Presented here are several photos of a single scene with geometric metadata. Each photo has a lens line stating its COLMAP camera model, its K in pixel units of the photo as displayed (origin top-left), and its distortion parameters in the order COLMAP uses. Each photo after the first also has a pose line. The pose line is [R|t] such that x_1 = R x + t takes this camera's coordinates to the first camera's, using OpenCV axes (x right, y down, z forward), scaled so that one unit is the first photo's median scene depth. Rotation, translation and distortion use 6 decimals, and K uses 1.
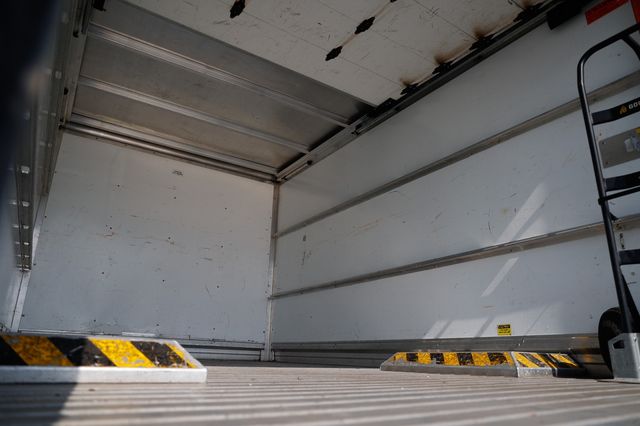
lens RADIAL K [[436.5, 0, 320.0], [0, 436.5, 213.0], [0, 0, 1]] dist [-0.095702, 0.056972]
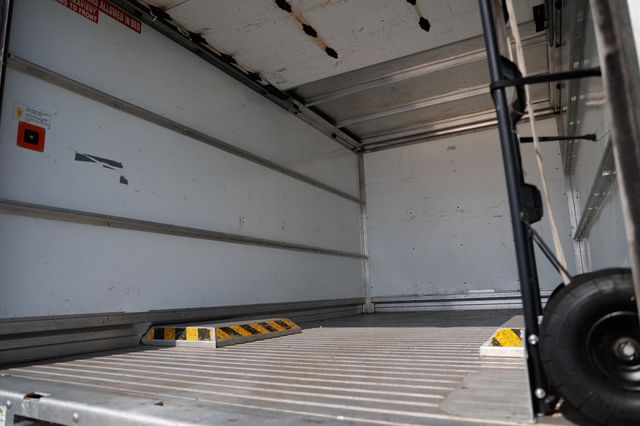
lens RADIAL K [[436.5, 0, 320.0], [0, 436.5, 213.0], [0, 0, 1]] dist [-0.095702, 0.056972]
pose [[0.462422, -0.200853, -0.863611, 0.505216], [0.323211, 0.945171, -0.046758, 0.008792], [0.825652, -0.257506, 0.501986, 0.138145]]
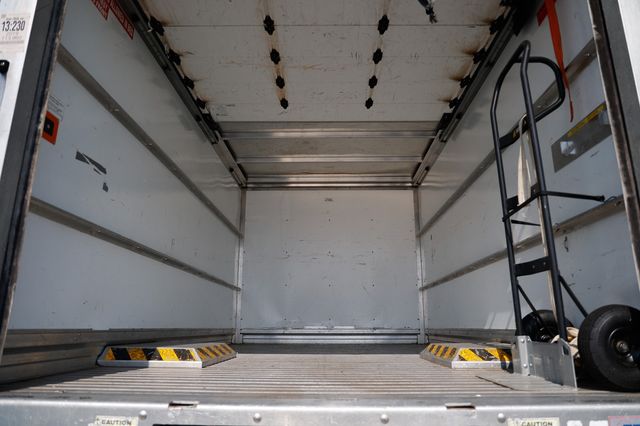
lens RADIAL K [[436.5, 0, 320.0], [0, 436.5, 213.0], [0, 0, 1]] dist [-0.095702, 0.056972]
pose [[0.818638, -0.167409, -0.549369, 0.399541], [0.197204, 0.980350, -0.004880, -0.061977], [0.539391, -0.104343, 0.835566, -0.103747]]
